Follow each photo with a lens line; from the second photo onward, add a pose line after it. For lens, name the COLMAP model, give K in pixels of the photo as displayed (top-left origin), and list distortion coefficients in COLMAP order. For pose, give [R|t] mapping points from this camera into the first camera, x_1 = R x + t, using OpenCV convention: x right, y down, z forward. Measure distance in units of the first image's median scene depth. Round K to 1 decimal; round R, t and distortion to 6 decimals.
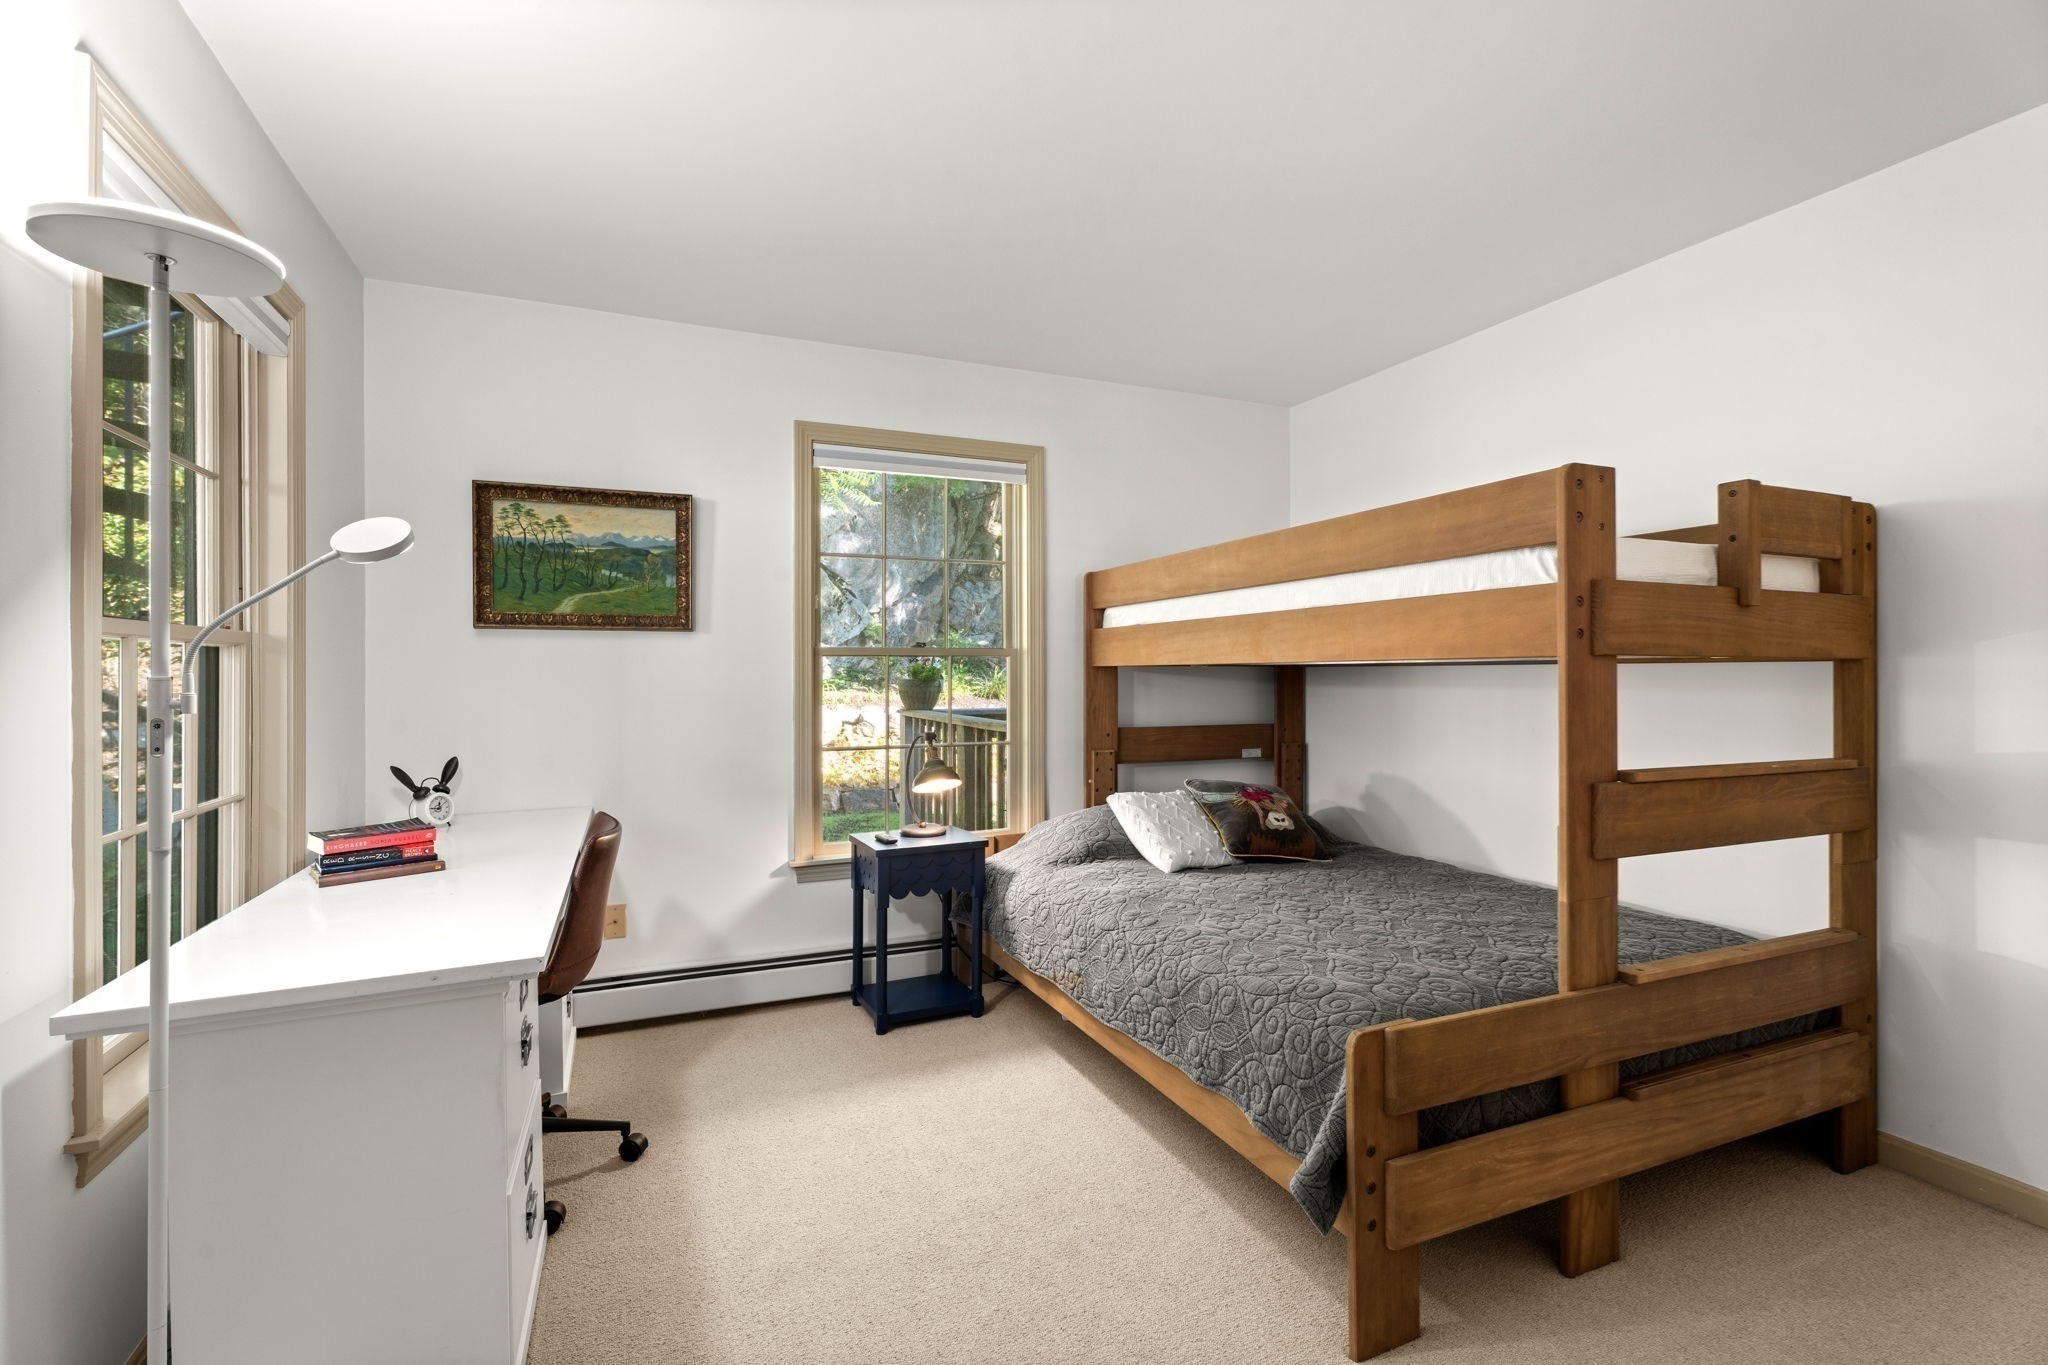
lens RADIAL K [[907.7, 0, 1024.0], [0, 907.7, 682.5], [0, 0, 1]] dist [0.002104, 0.000187]
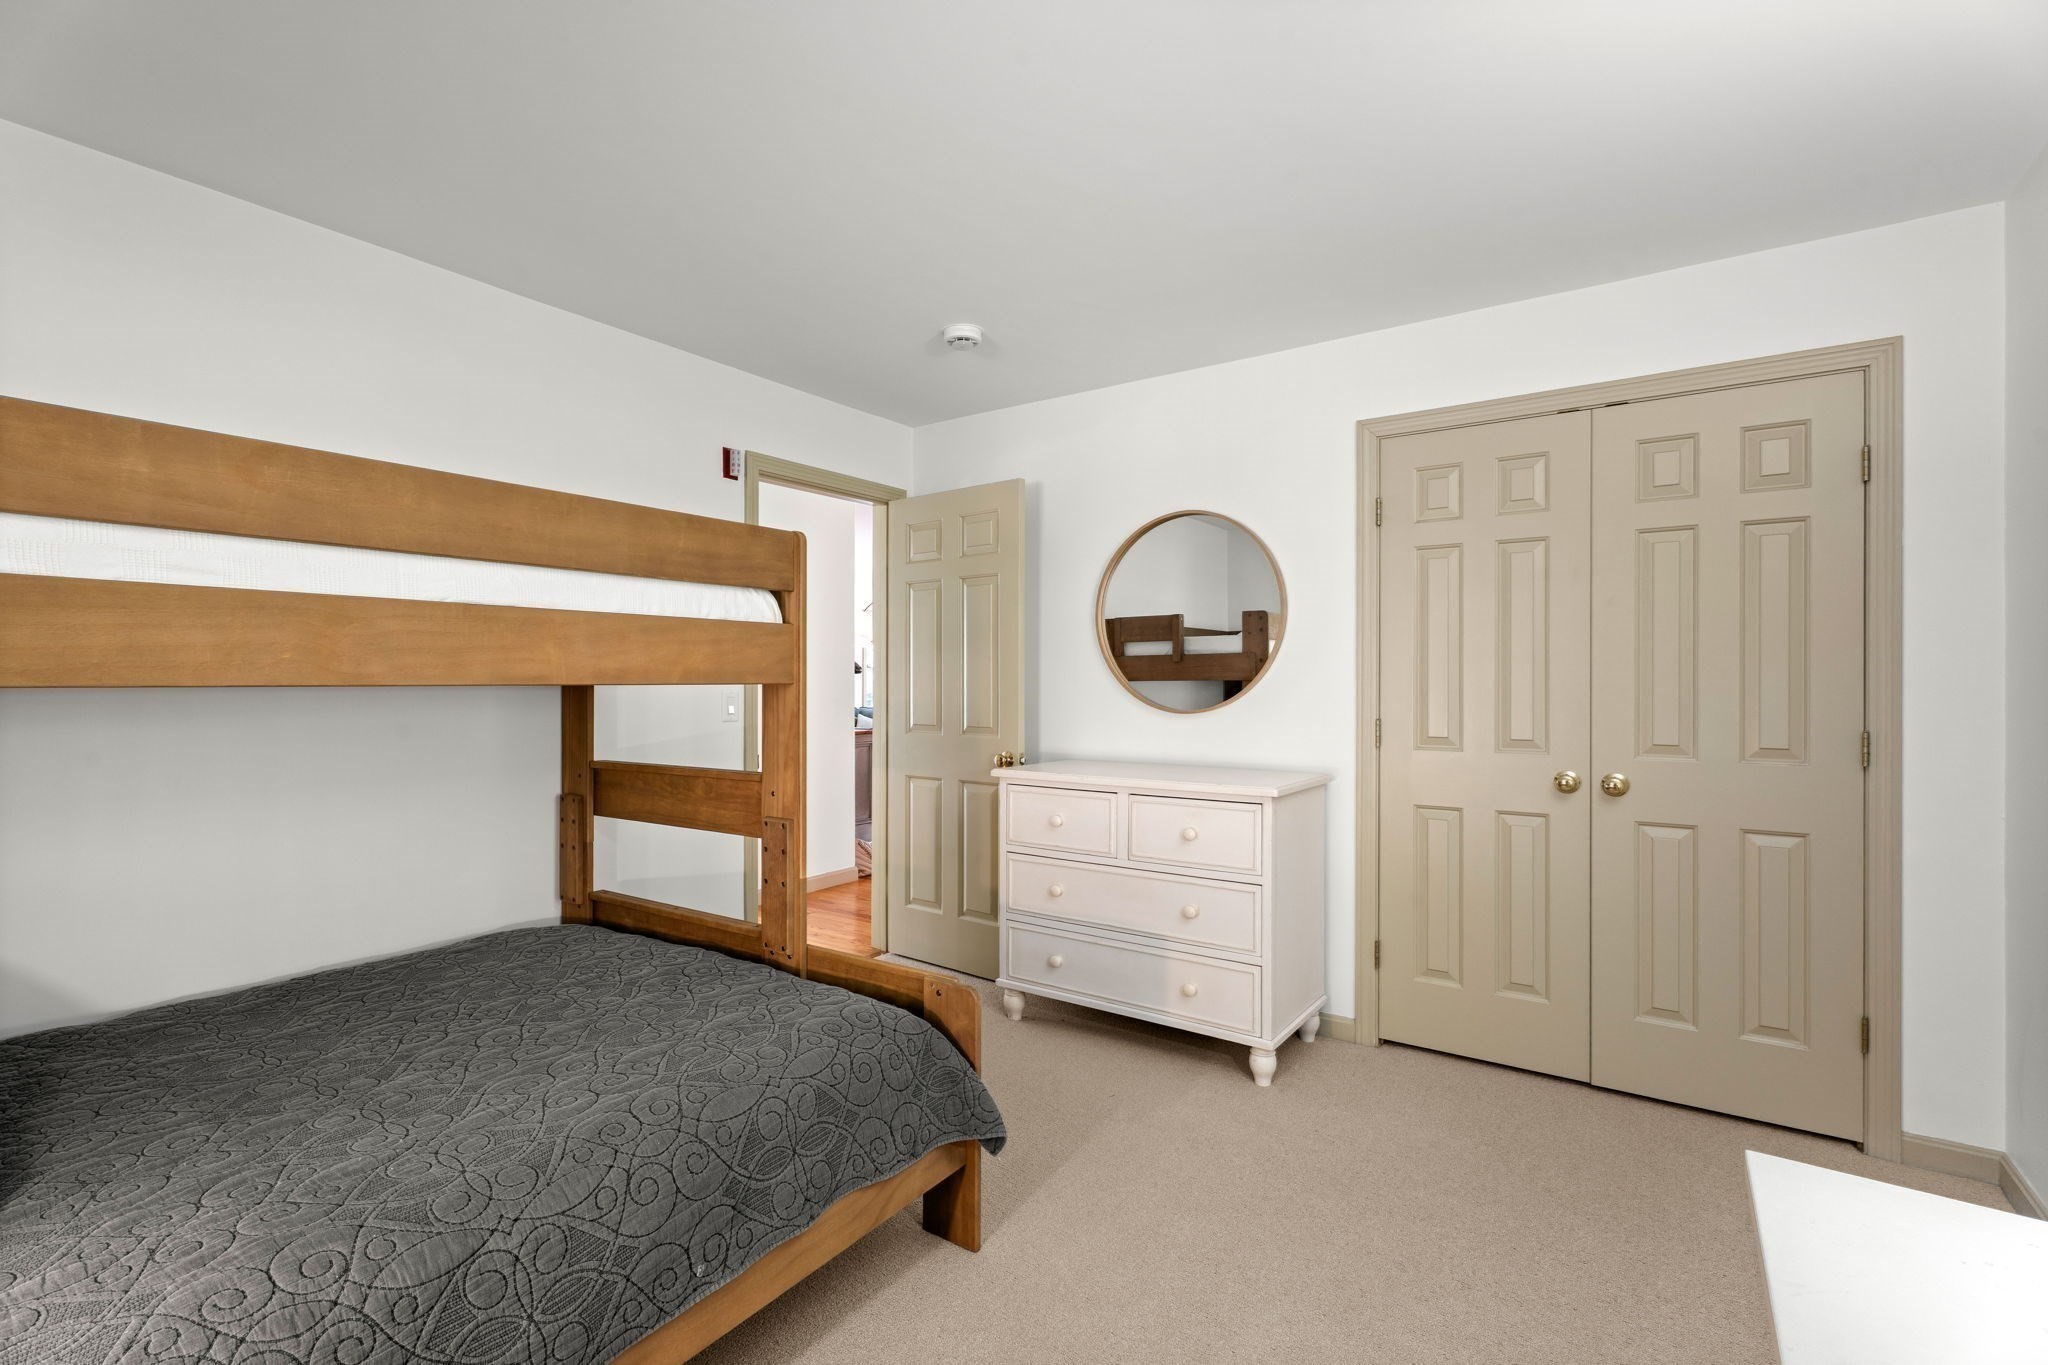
lens RADIAL K [[907.7, 0, 1024.0], [0, 907.7, 682.5], [0, 0, 1]] dist [0.002104, 0.000187]
pose [[-0.528268, -0.000504, 0.849077, -0.544727], [0.003091, 0.999992, 0.002517, -0.028999], [-0.849072, 0.003955, -0.528263, 1.192328]]
